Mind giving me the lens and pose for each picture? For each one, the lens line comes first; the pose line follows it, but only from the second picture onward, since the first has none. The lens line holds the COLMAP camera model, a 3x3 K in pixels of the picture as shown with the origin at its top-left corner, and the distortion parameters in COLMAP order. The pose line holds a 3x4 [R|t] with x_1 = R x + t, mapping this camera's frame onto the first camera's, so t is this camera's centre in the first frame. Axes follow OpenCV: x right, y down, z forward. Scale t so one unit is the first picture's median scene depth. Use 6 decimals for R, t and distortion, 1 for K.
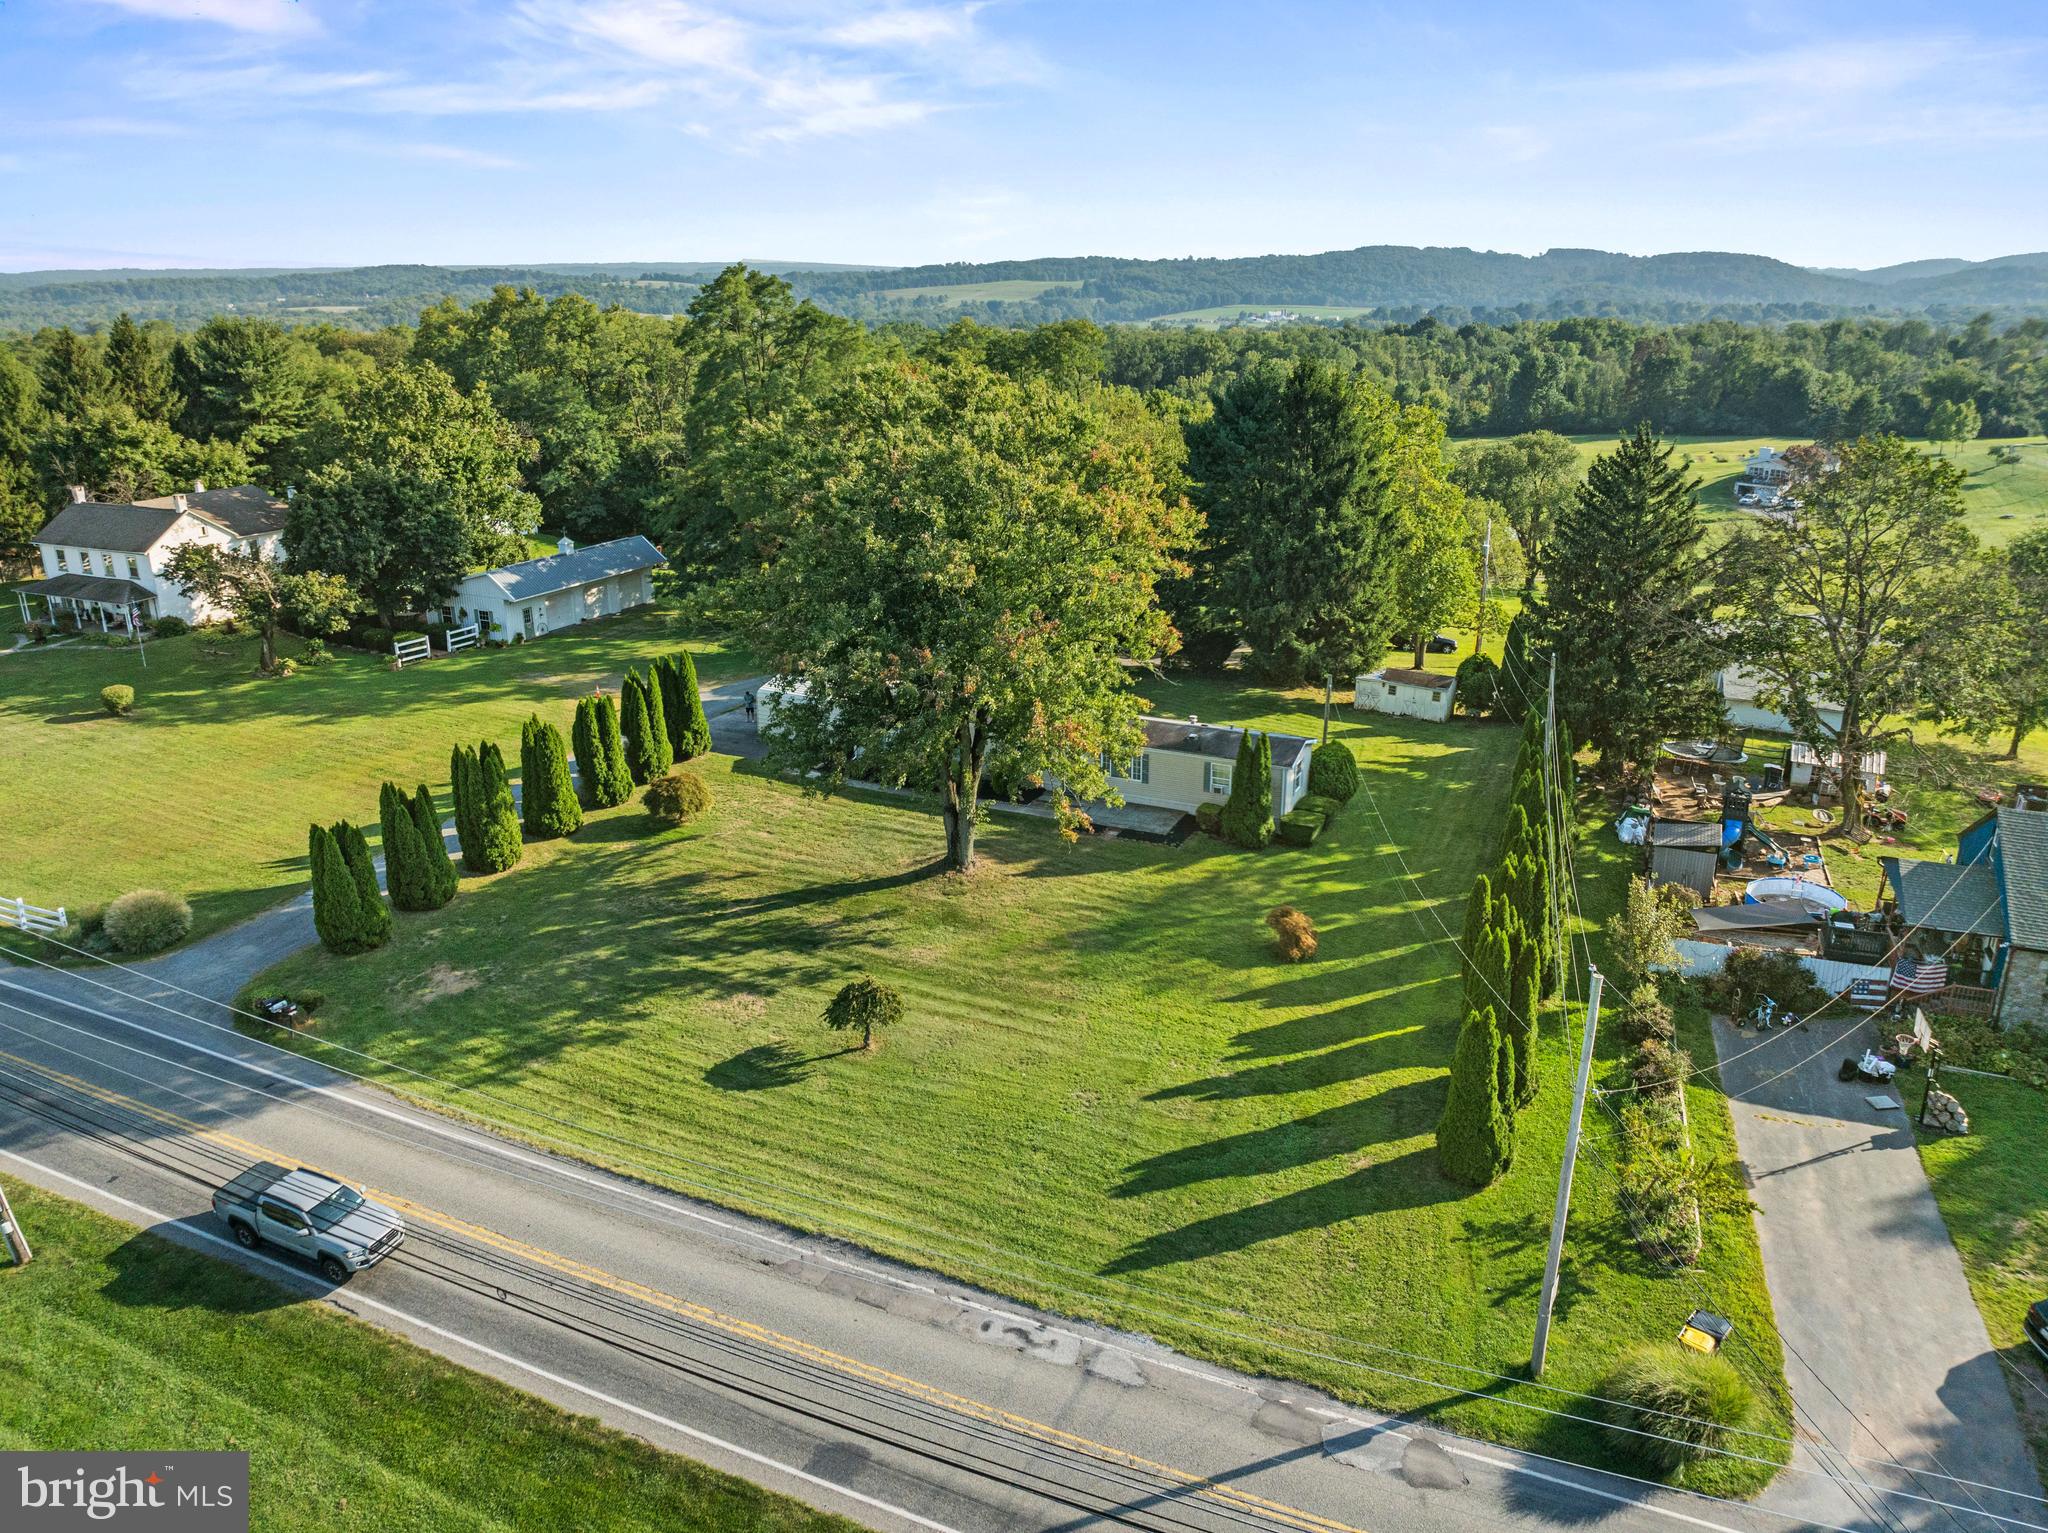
lens RADIAL K [[1439.3, 0, 1024.0], [0, 1439.3, 766.5], [0, 0, 1]] dist [-0.030616, -0.000656]
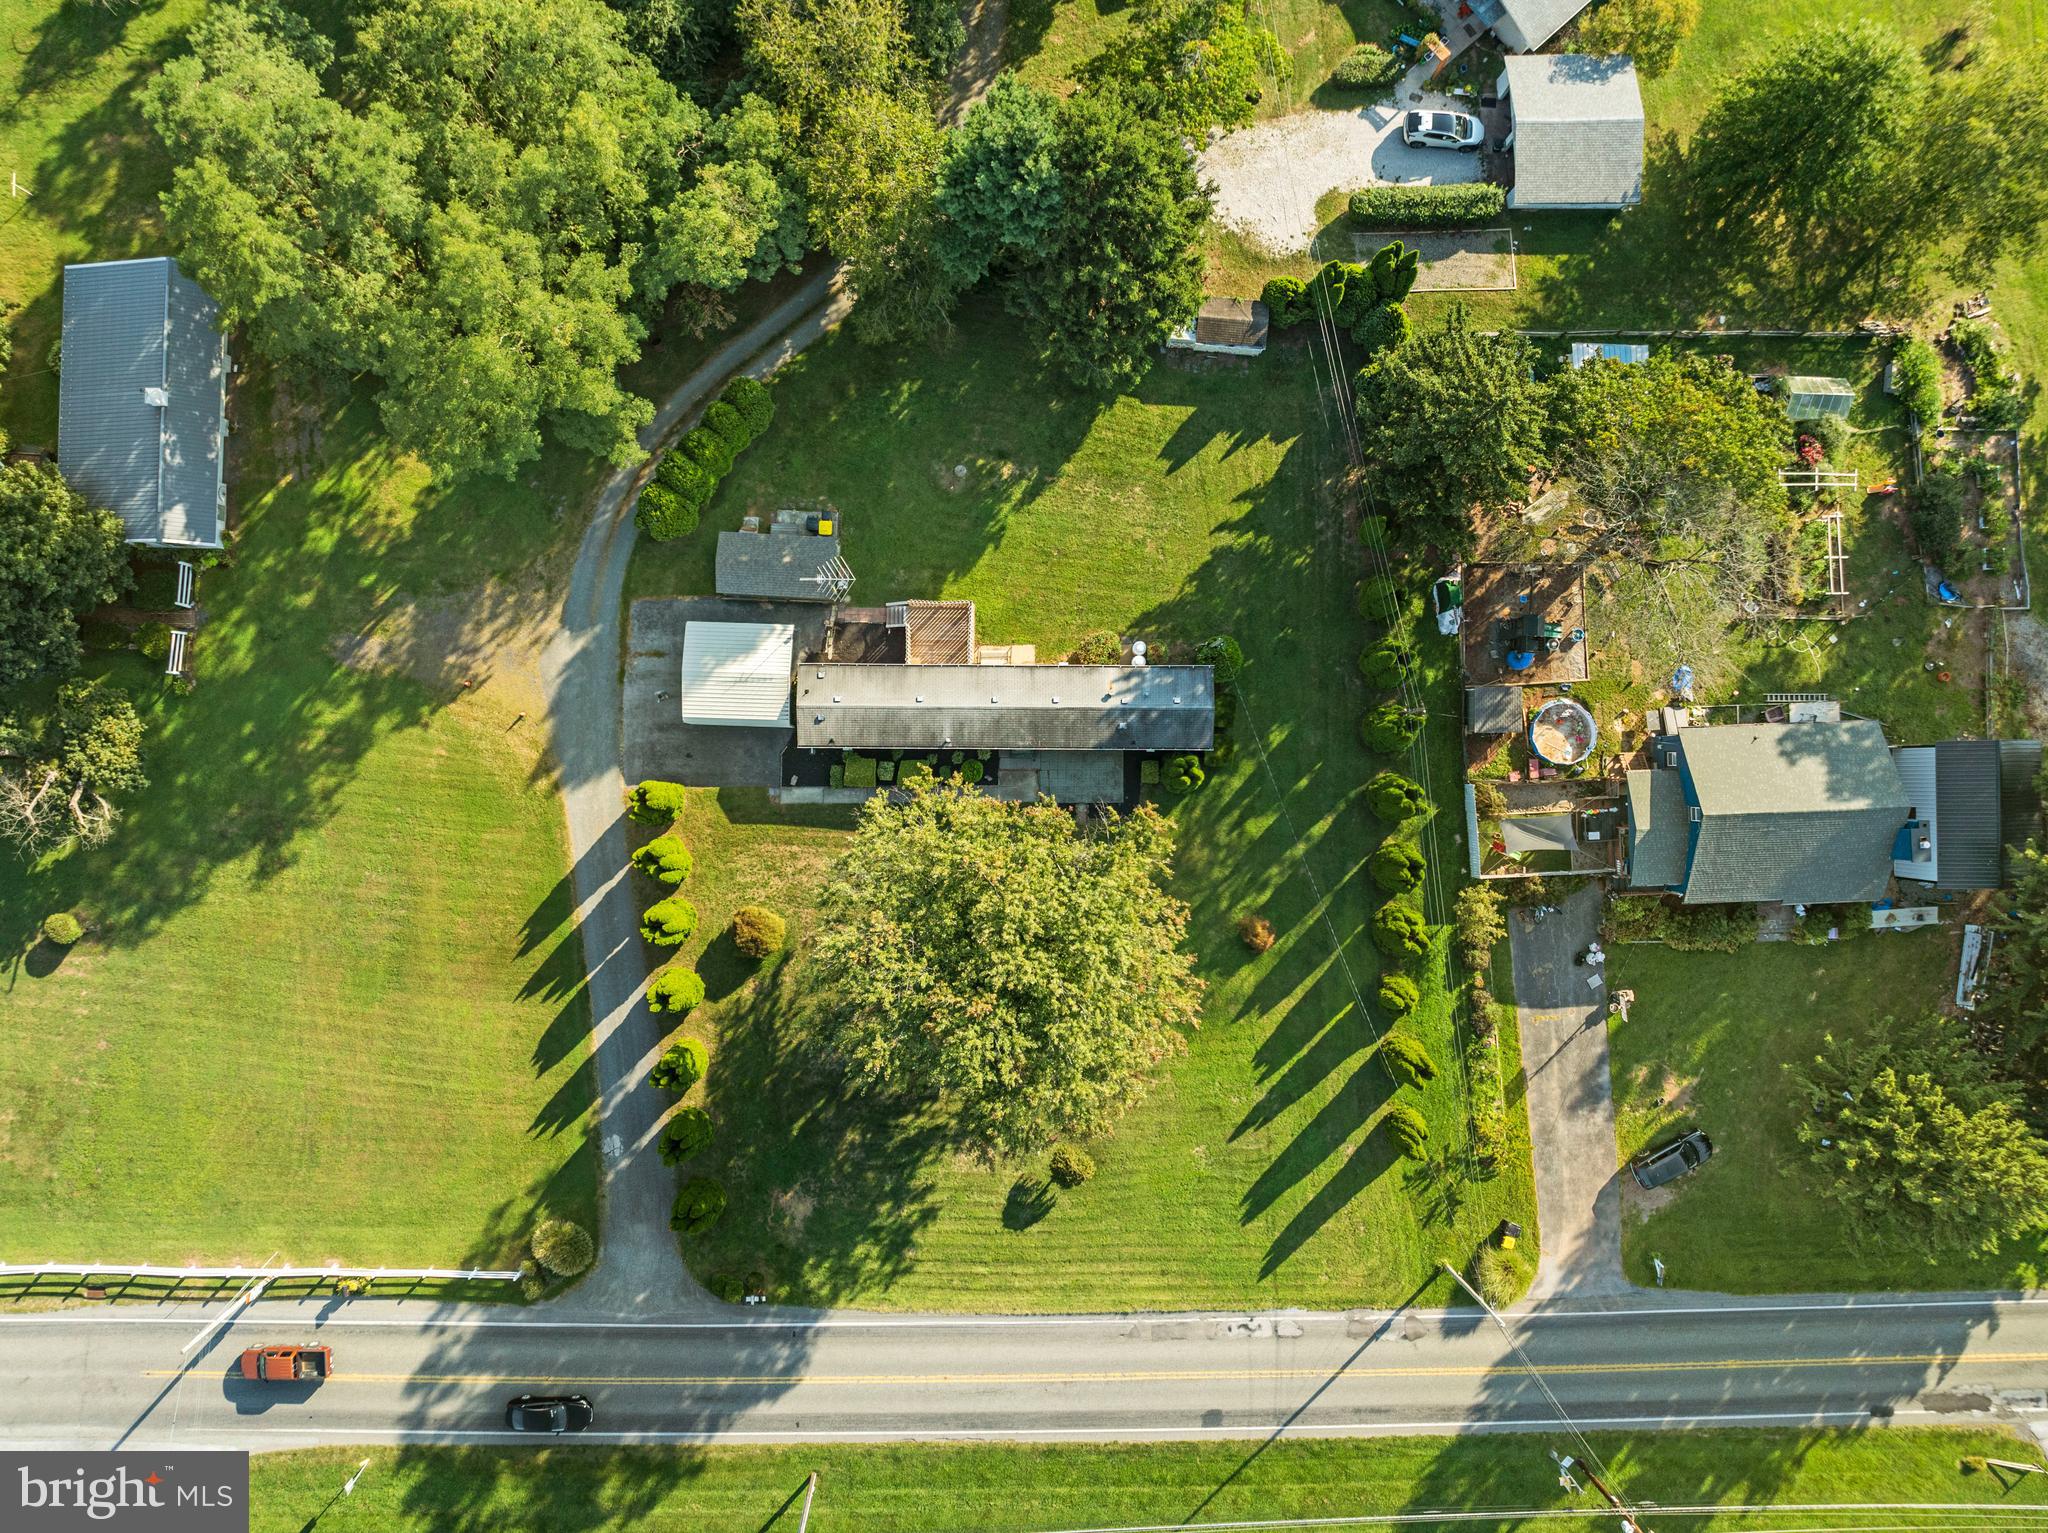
lens RADIAL K [[1500.6, 0, 1016.4], [0, 1500.6, 761.6], [0, 0, 1]] dist [-0.042257, 0.001050]
pose [[0.906122, -0.422852, 0.011773, 0.012565], [0.129137, 0.303014, 0.944196, -1.298732], [-0.402822, -0.854037, 0.329174, 0.652156]]
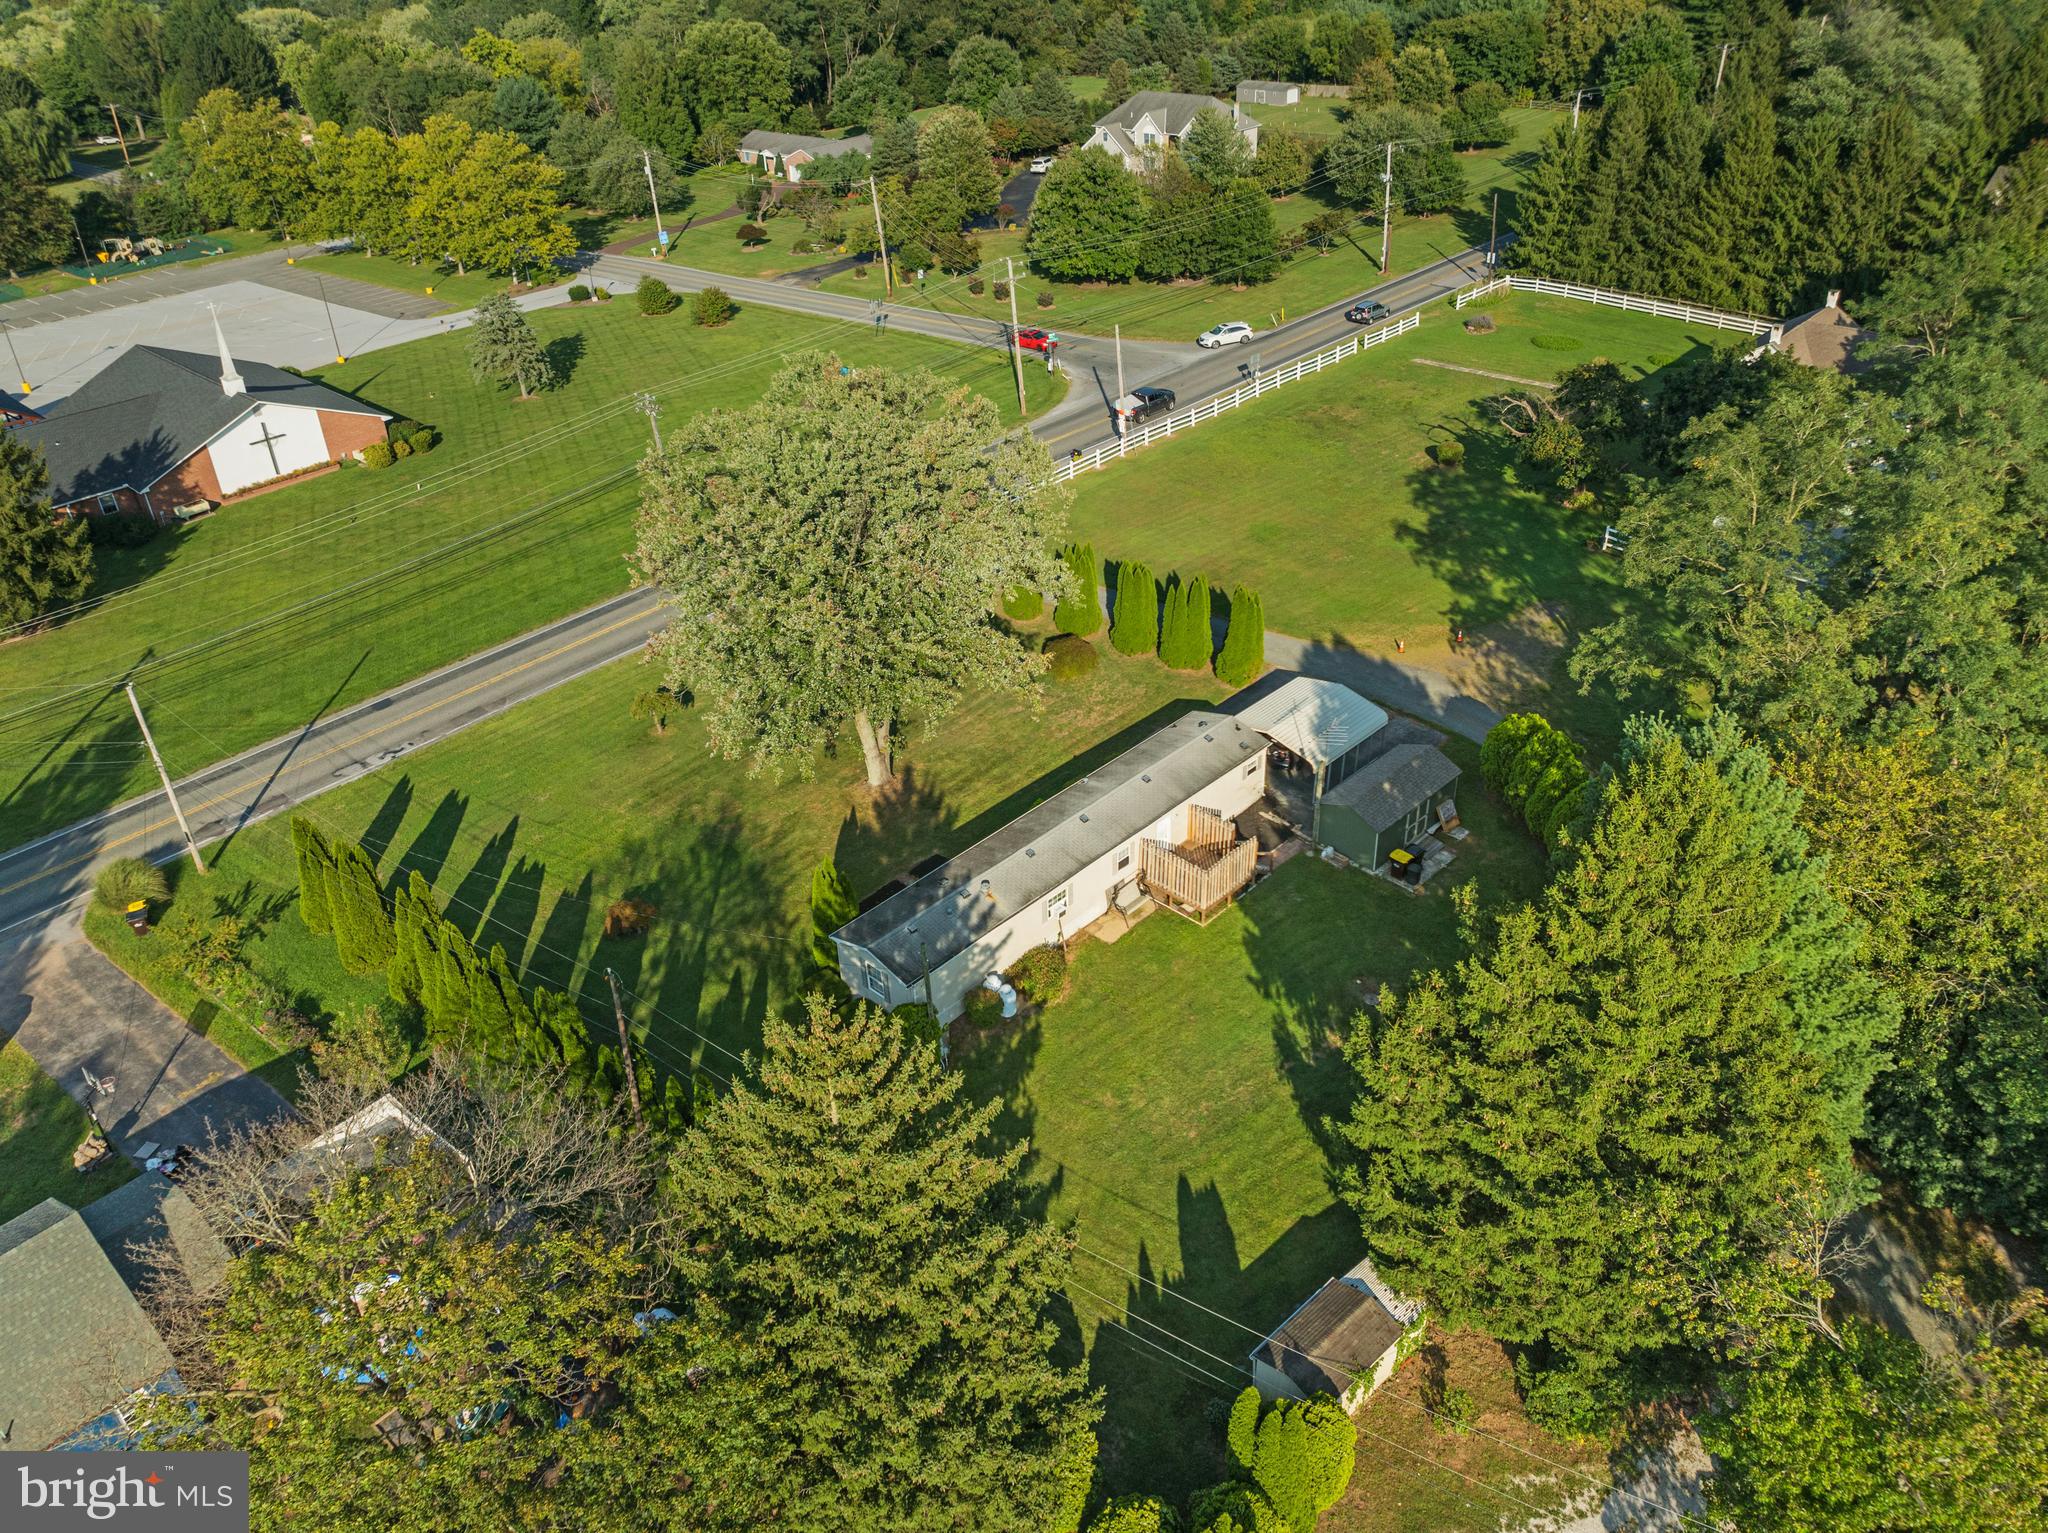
lens RADIAL K [[1500.6, 0, 1016.4], [0, 1500.6, 761.6], [0, 0, 1]] dist [-0.042257, 0.001050]
pose [[-0.319281, 0.521279, -0.791409, 0.857729], [-0.272639, 0.749284, 0.603524, -0.697380], [0.907594, 0.408463, -0.097111, 1.192082]]
